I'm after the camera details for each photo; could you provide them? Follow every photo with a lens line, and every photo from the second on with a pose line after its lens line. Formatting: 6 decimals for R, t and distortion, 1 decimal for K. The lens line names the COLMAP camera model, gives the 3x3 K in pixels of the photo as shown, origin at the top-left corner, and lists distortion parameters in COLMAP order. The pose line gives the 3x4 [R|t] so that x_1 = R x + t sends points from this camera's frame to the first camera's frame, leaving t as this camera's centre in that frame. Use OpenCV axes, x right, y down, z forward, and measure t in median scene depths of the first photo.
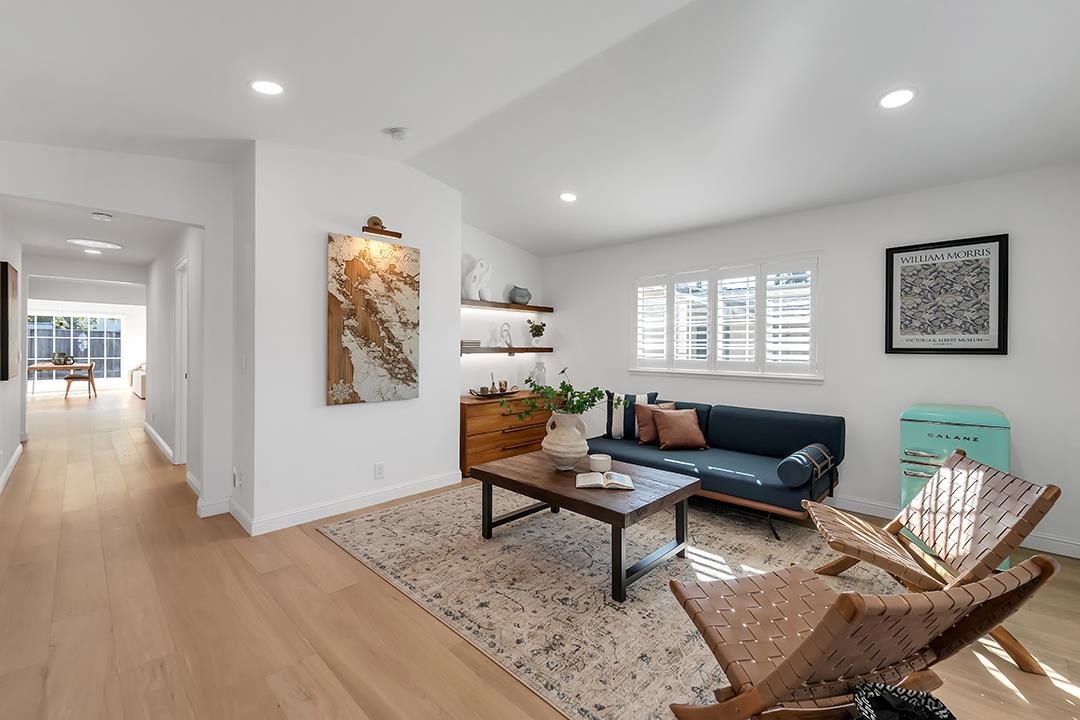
lens RADIAL K [[446.1, 0, 544.4], [0, 446.1, 348.8], [0, 0, 1]] dist [0.001439, -0.000516]
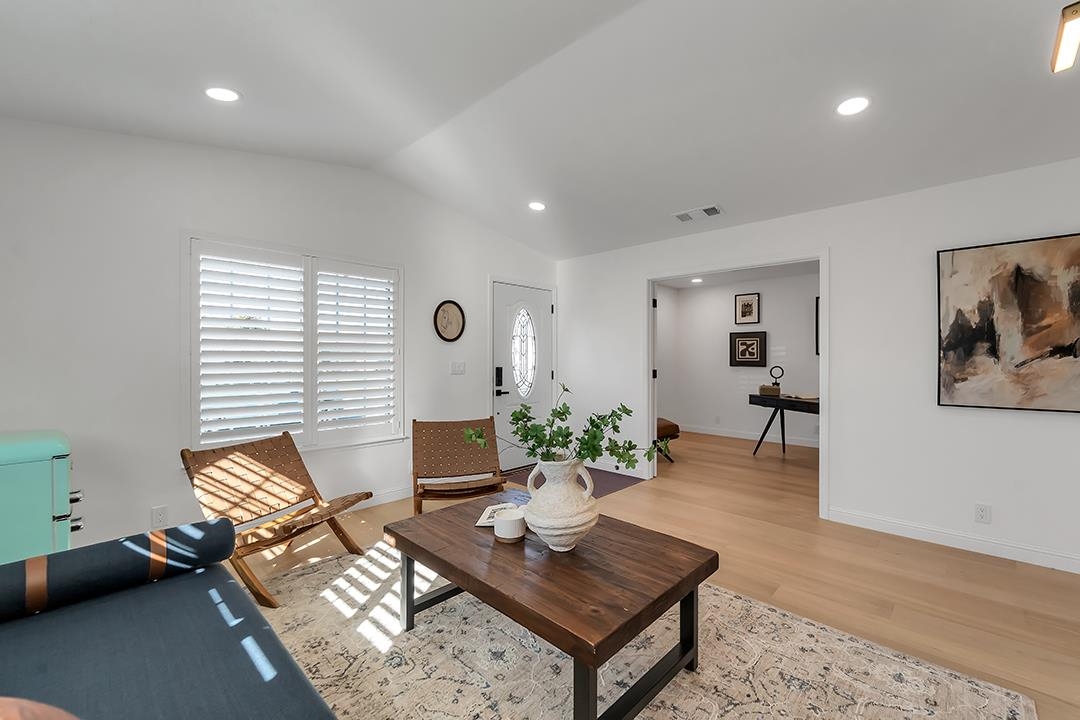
lens RADIAL K [[445.1, 0, 542.9], [0, 445.1, 354.8], [0, 0, 1]] dist [-0.000330, -0.000533]
pose [[-0.999905, -0.007603, -0.011508, 0.066971], [-0.007584, 0.999970, -0.001715, -0.000344], [0.011520, -0.001627, -0.999932, 1.314138]]
